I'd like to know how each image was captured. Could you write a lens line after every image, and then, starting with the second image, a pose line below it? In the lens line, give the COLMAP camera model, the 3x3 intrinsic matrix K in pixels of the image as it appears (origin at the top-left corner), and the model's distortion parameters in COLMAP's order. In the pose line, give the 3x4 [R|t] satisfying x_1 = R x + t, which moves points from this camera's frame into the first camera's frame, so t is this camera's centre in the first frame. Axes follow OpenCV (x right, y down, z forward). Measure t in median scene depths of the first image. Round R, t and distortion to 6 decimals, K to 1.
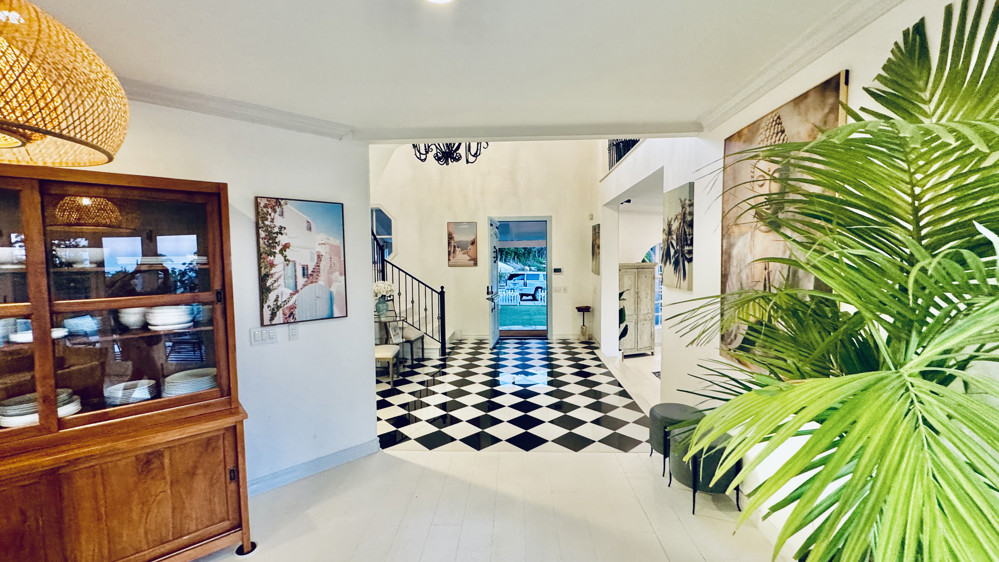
lens RADIAL K [[398.7, 0, 499.5], [0, 398.7, 281.0], [0, 0, 1]] dist [-0.001886, 0.000317]
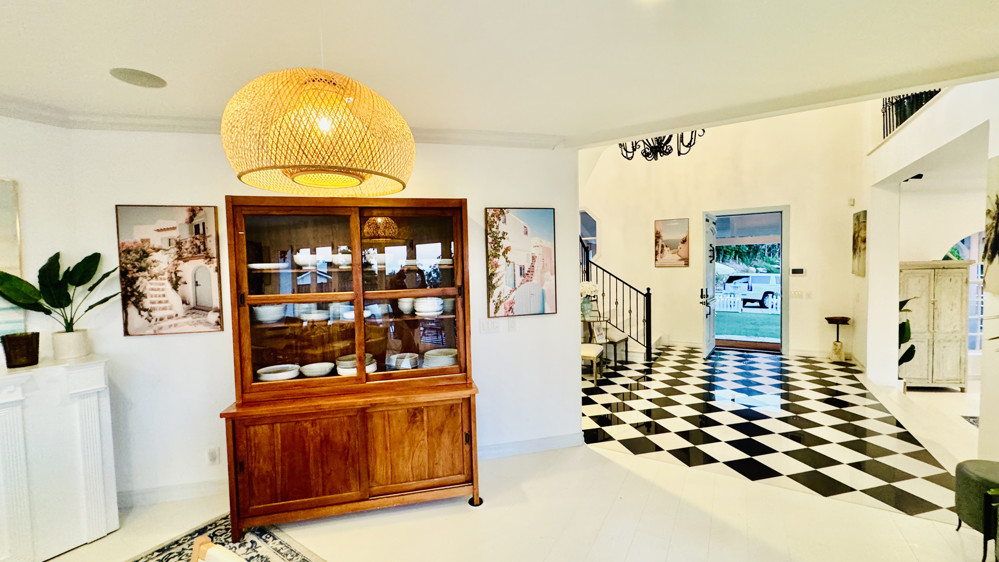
lens RADIAL K [[398.7, 0, 499.5], [0, 398.7, 281.0], [0, 0, 1]] dist [-0.001886, 0.000317]
pose [[0.879452, 0.011562, -0.475848, -0.005733], [-0.013468, 0.999909, -0.000595, 0.003886], [0.475798, 0.006932, 0.879527, -0.014987]]
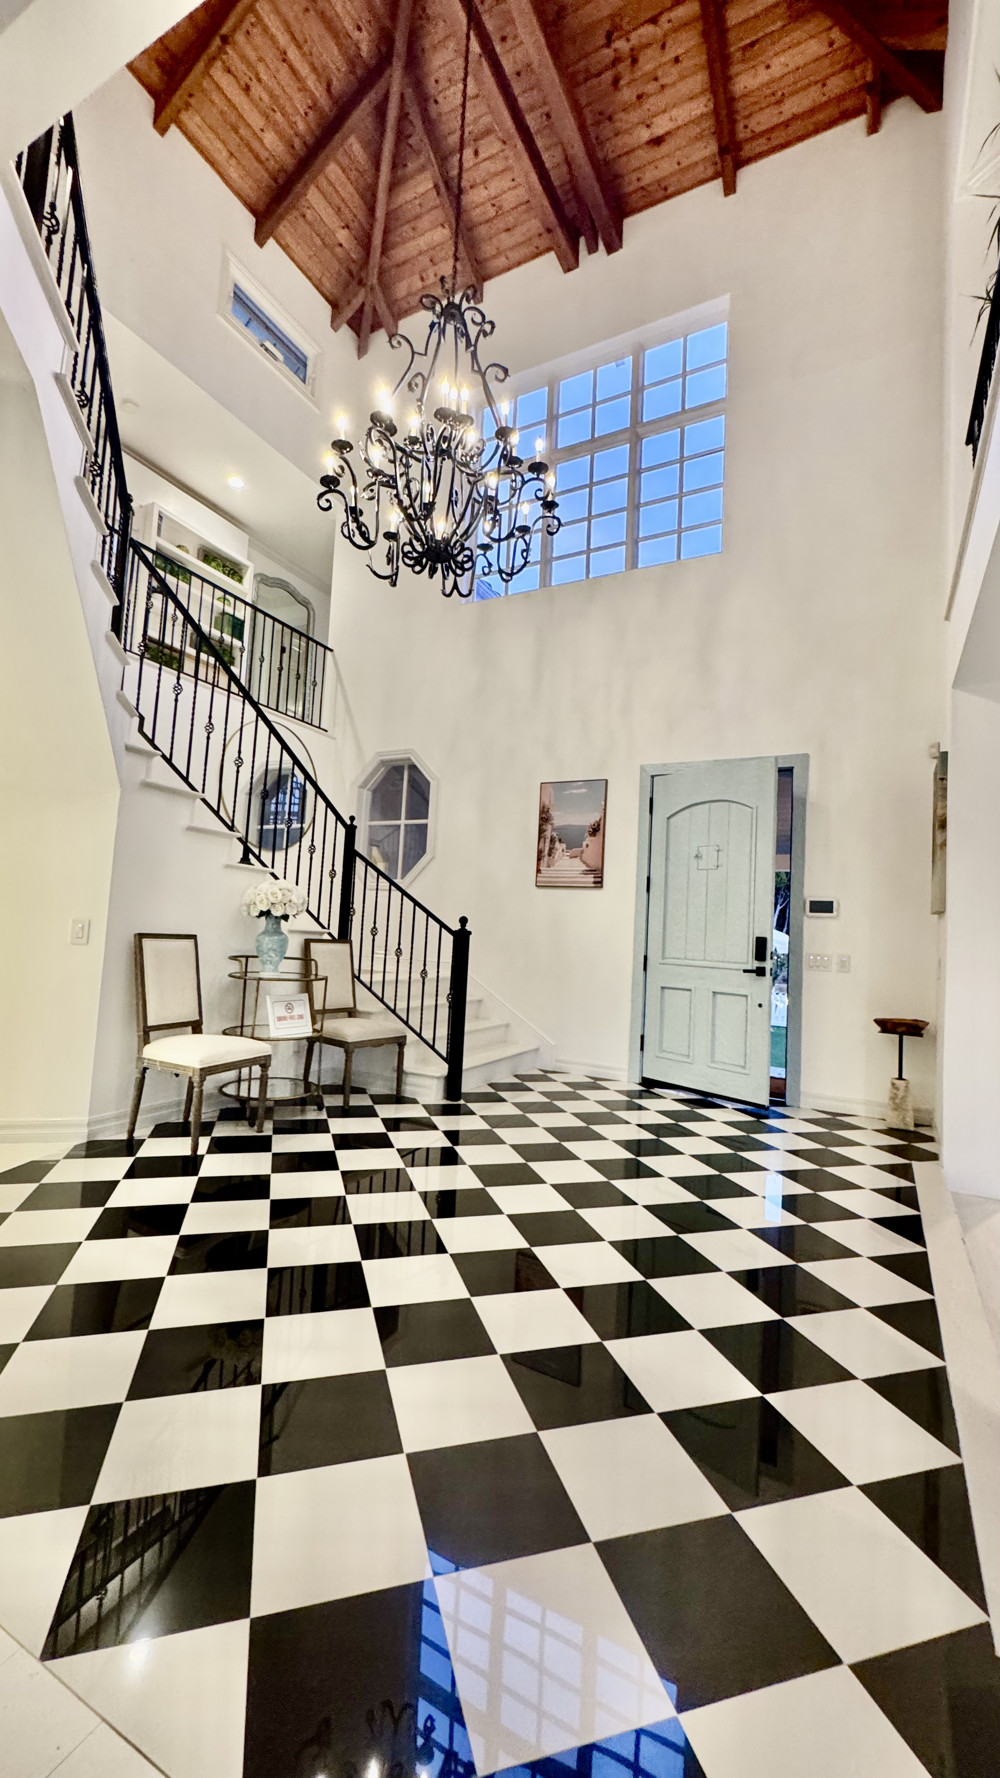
lens RADIAL K [[709.5, 0, 500.0], [0, 709.5, 889.0], [0, 0, 1]] dist [-0.001886, 0.000317]
pose [[0.904085, 0.033014, -0.426076, 0.313187], [-0.086169, 0.990617, -0.106084, 0.096534], [0.418575, 0.132624, 0.898446, 0.655064]]
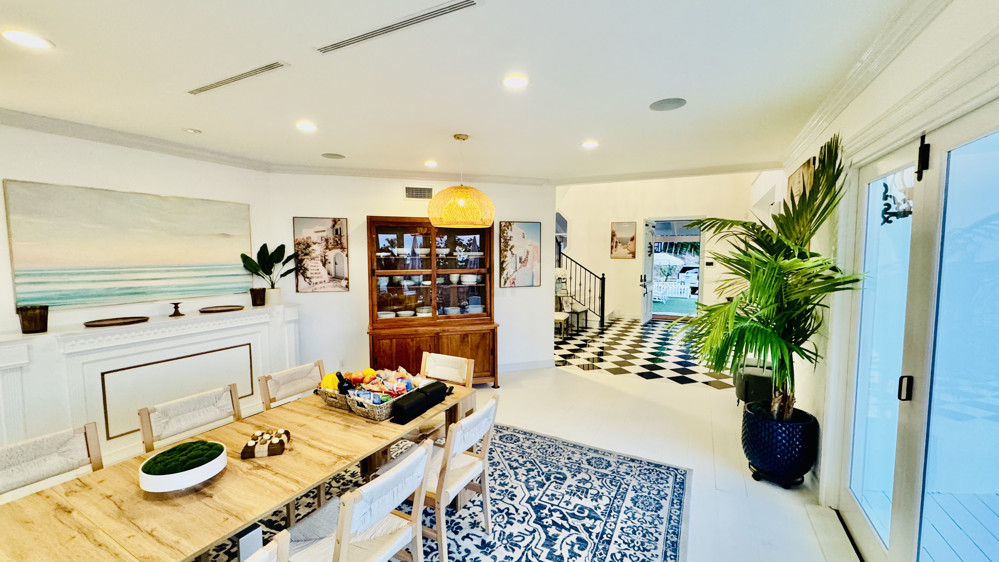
lens RADIAL K [[398.7, 0, 499.5], [0, 398.7, 281.0], [0, 0, 1]] dist [-0.001886, 0.000317]
pose [[0.909880, 0.044977, -0.412426, 0.144684], [-0.034974, 0.998883, 0.031774, 0.013320], [0.413394, -0.014486, 0.910437, -0.549016]]
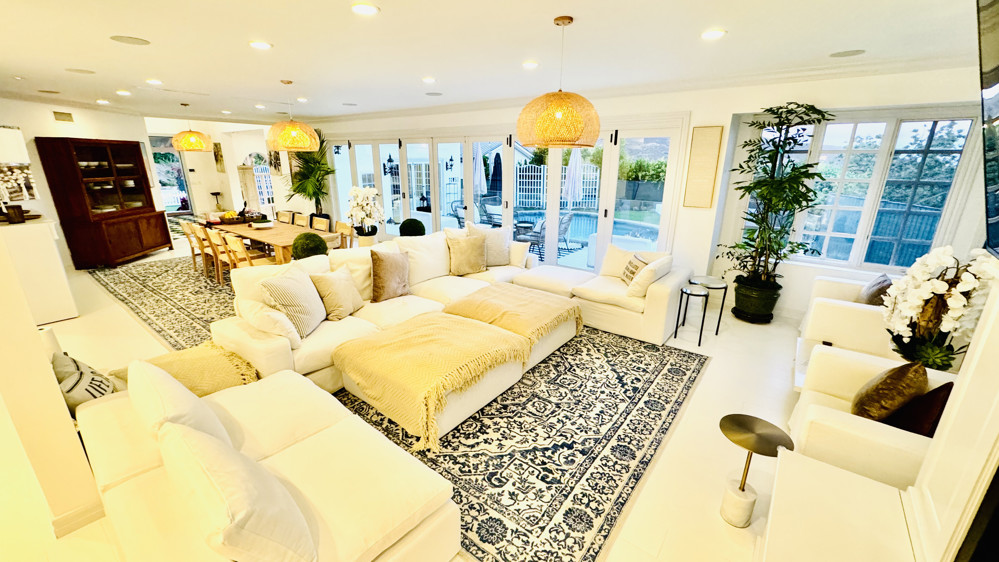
lens RADIAL K [[398.7, 0, 499.5], [0, 398.7, 281.0], [0, 0, 1]] dist [-0.001886, 0.000317]
pose [[0.567622, -0.223154, 0.792469, -1.054890], [0.029985, 0.967529, 0.250973, 0.079494], [-0.822743, -0.118696, 0.555882, -1.953414]]
